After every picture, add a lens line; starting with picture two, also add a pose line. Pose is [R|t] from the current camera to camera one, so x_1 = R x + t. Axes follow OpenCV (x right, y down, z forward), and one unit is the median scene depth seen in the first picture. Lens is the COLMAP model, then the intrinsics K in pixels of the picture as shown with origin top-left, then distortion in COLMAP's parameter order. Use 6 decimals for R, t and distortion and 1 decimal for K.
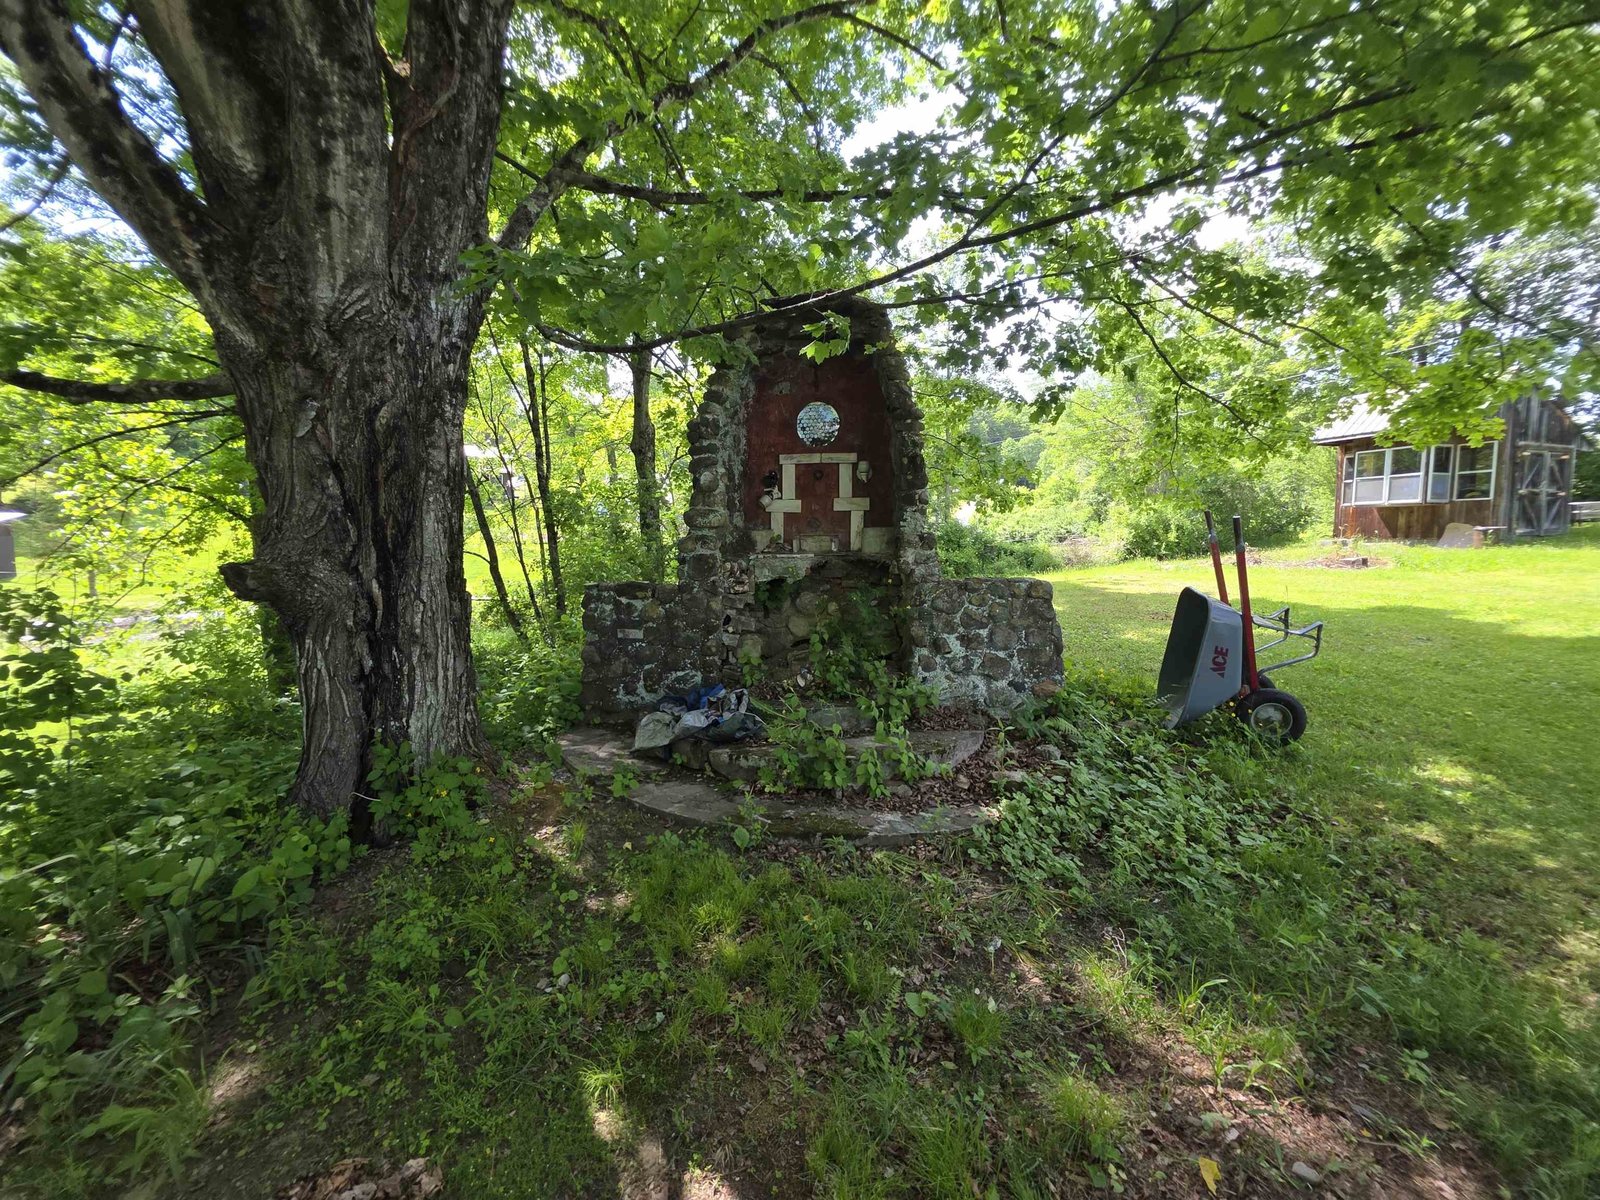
lens RADIAL K [[634.6, 0, 800.0], [0, 634.6, 600.0], [0, 0, 1]] dist [0.000298, -0.003483]
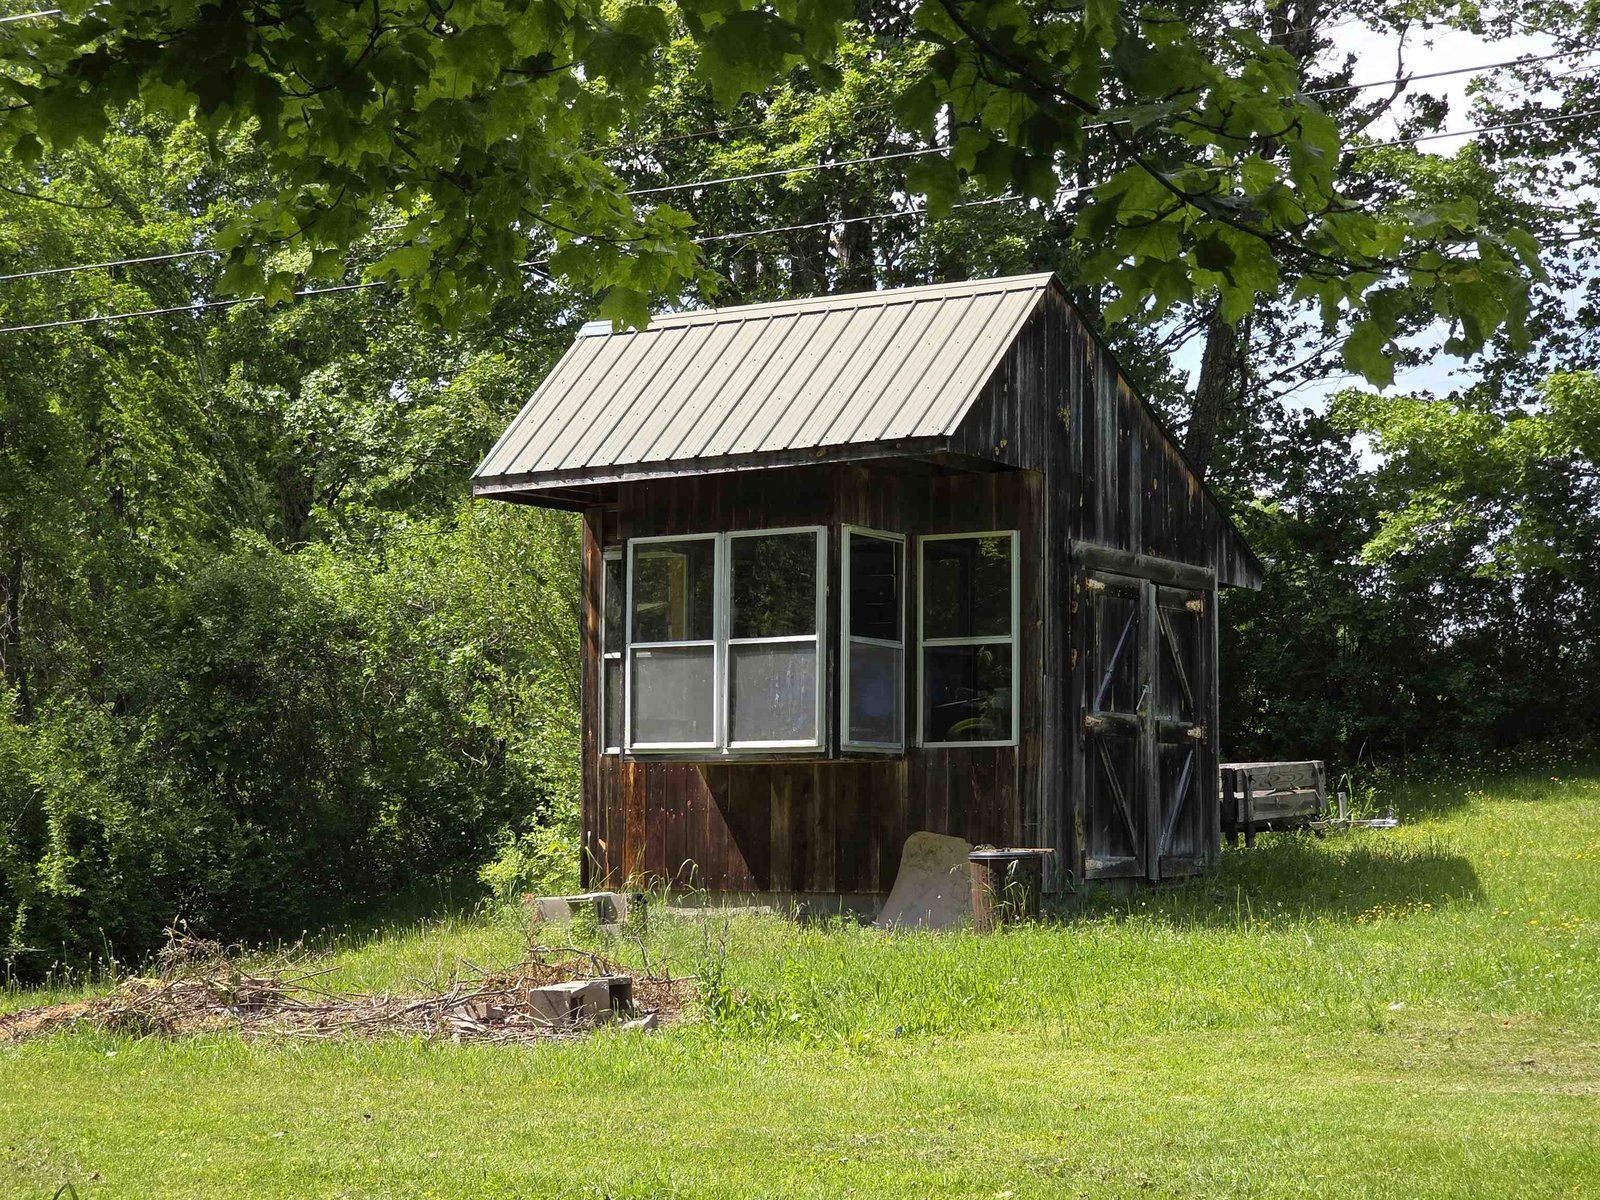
lens RADIAL K [[3208.6, 0, 800.0], [0, 3208.6, 600.0], [0, 0, 1]] dist [-0.246708, 0.071410]
pose [[0.744110, 0.058763, 0.665467, 0.116842], [0.063475, 0.985398, -0.157991, -0.011224], [-0.665034, 0.159803, 0.729515, 0.060104]]
